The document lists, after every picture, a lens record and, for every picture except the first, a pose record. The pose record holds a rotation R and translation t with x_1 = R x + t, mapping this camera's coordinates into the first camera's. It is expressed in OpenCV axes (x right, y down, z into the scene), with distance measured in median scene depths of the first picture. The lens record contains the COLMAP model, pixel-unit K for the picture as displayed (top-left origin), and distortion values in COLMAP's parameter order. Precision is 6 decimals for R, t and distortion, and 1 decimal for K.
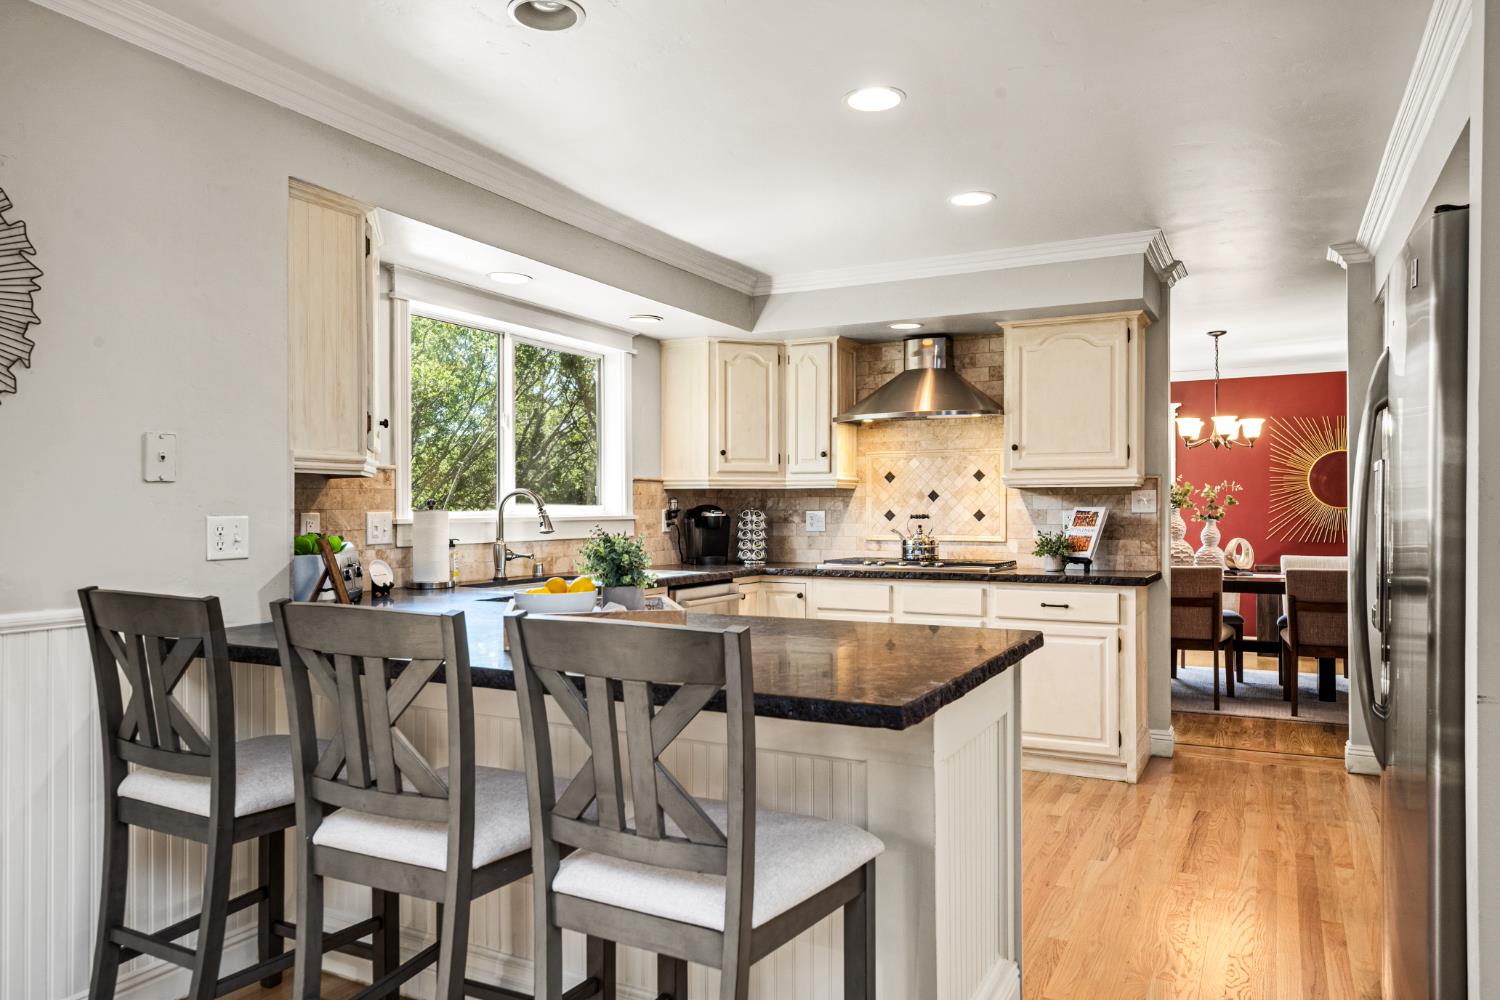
lens RADIAL K [[1004.1, 0, 750.0], [0, 1004.1, 500.0], [0, 0, 1]] dist [0.002599, -0.000469]
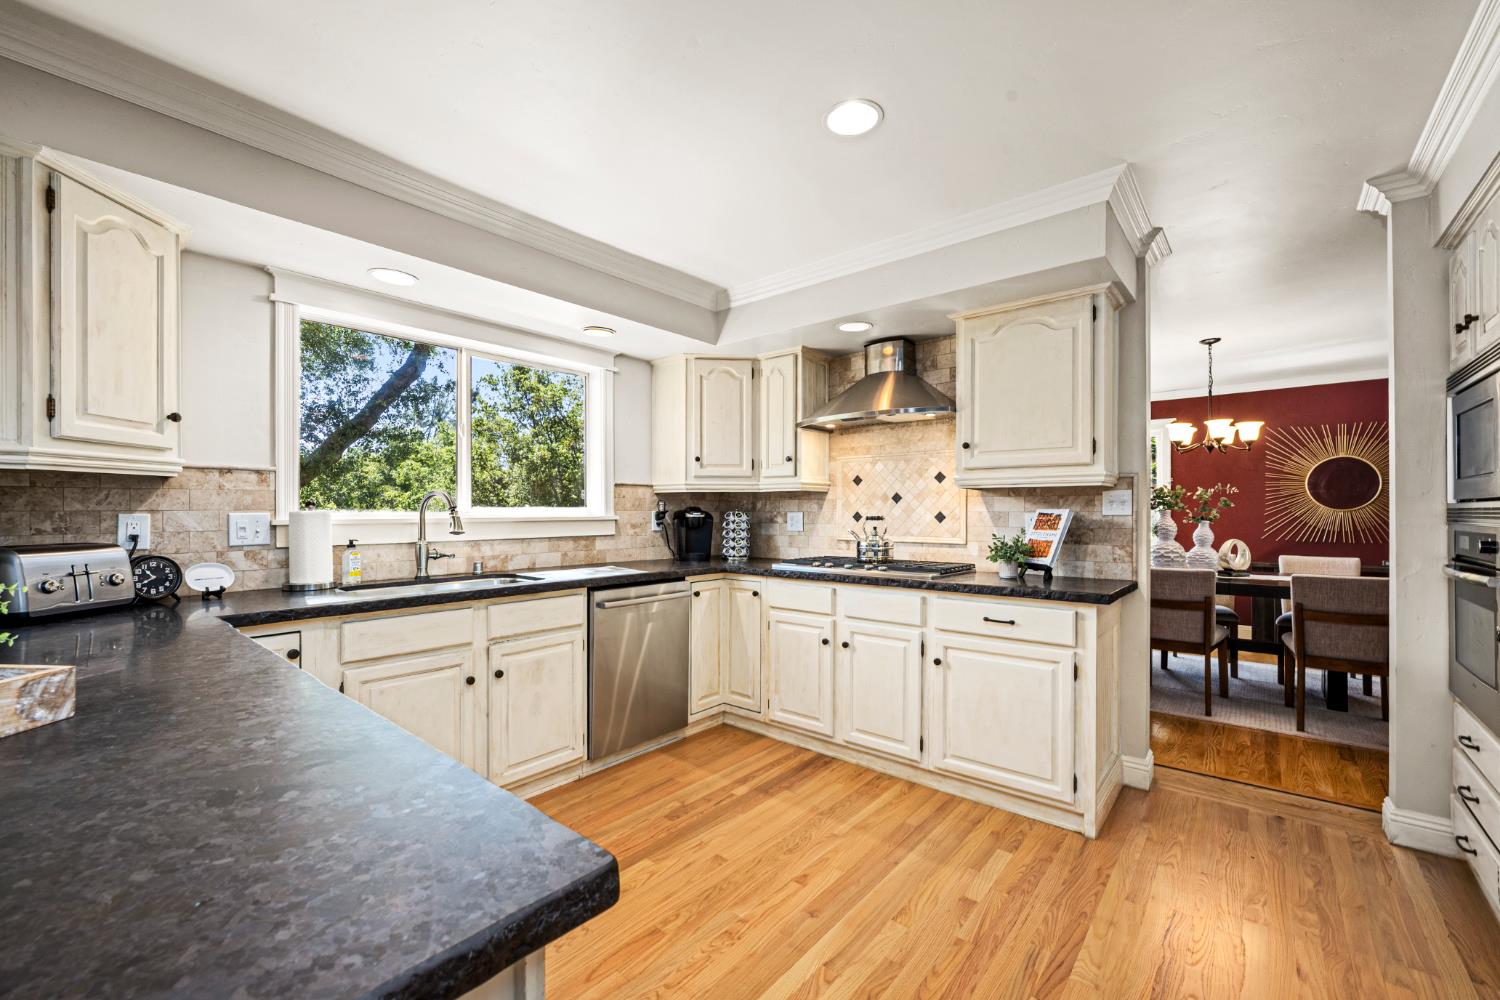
lens RADIAL K [[608.6, 0, 750.1], [0, 608.6, 508.0], [0, 0, 1]] dist [-0.009771, 0.000255]
pose [[0.976175, 0.000507, -0.216983, 0.176609], [0.000692, 0.999985, 0.005448, 0.002775], [0.216983, -0.005469, 0.976160, 0.371029]]
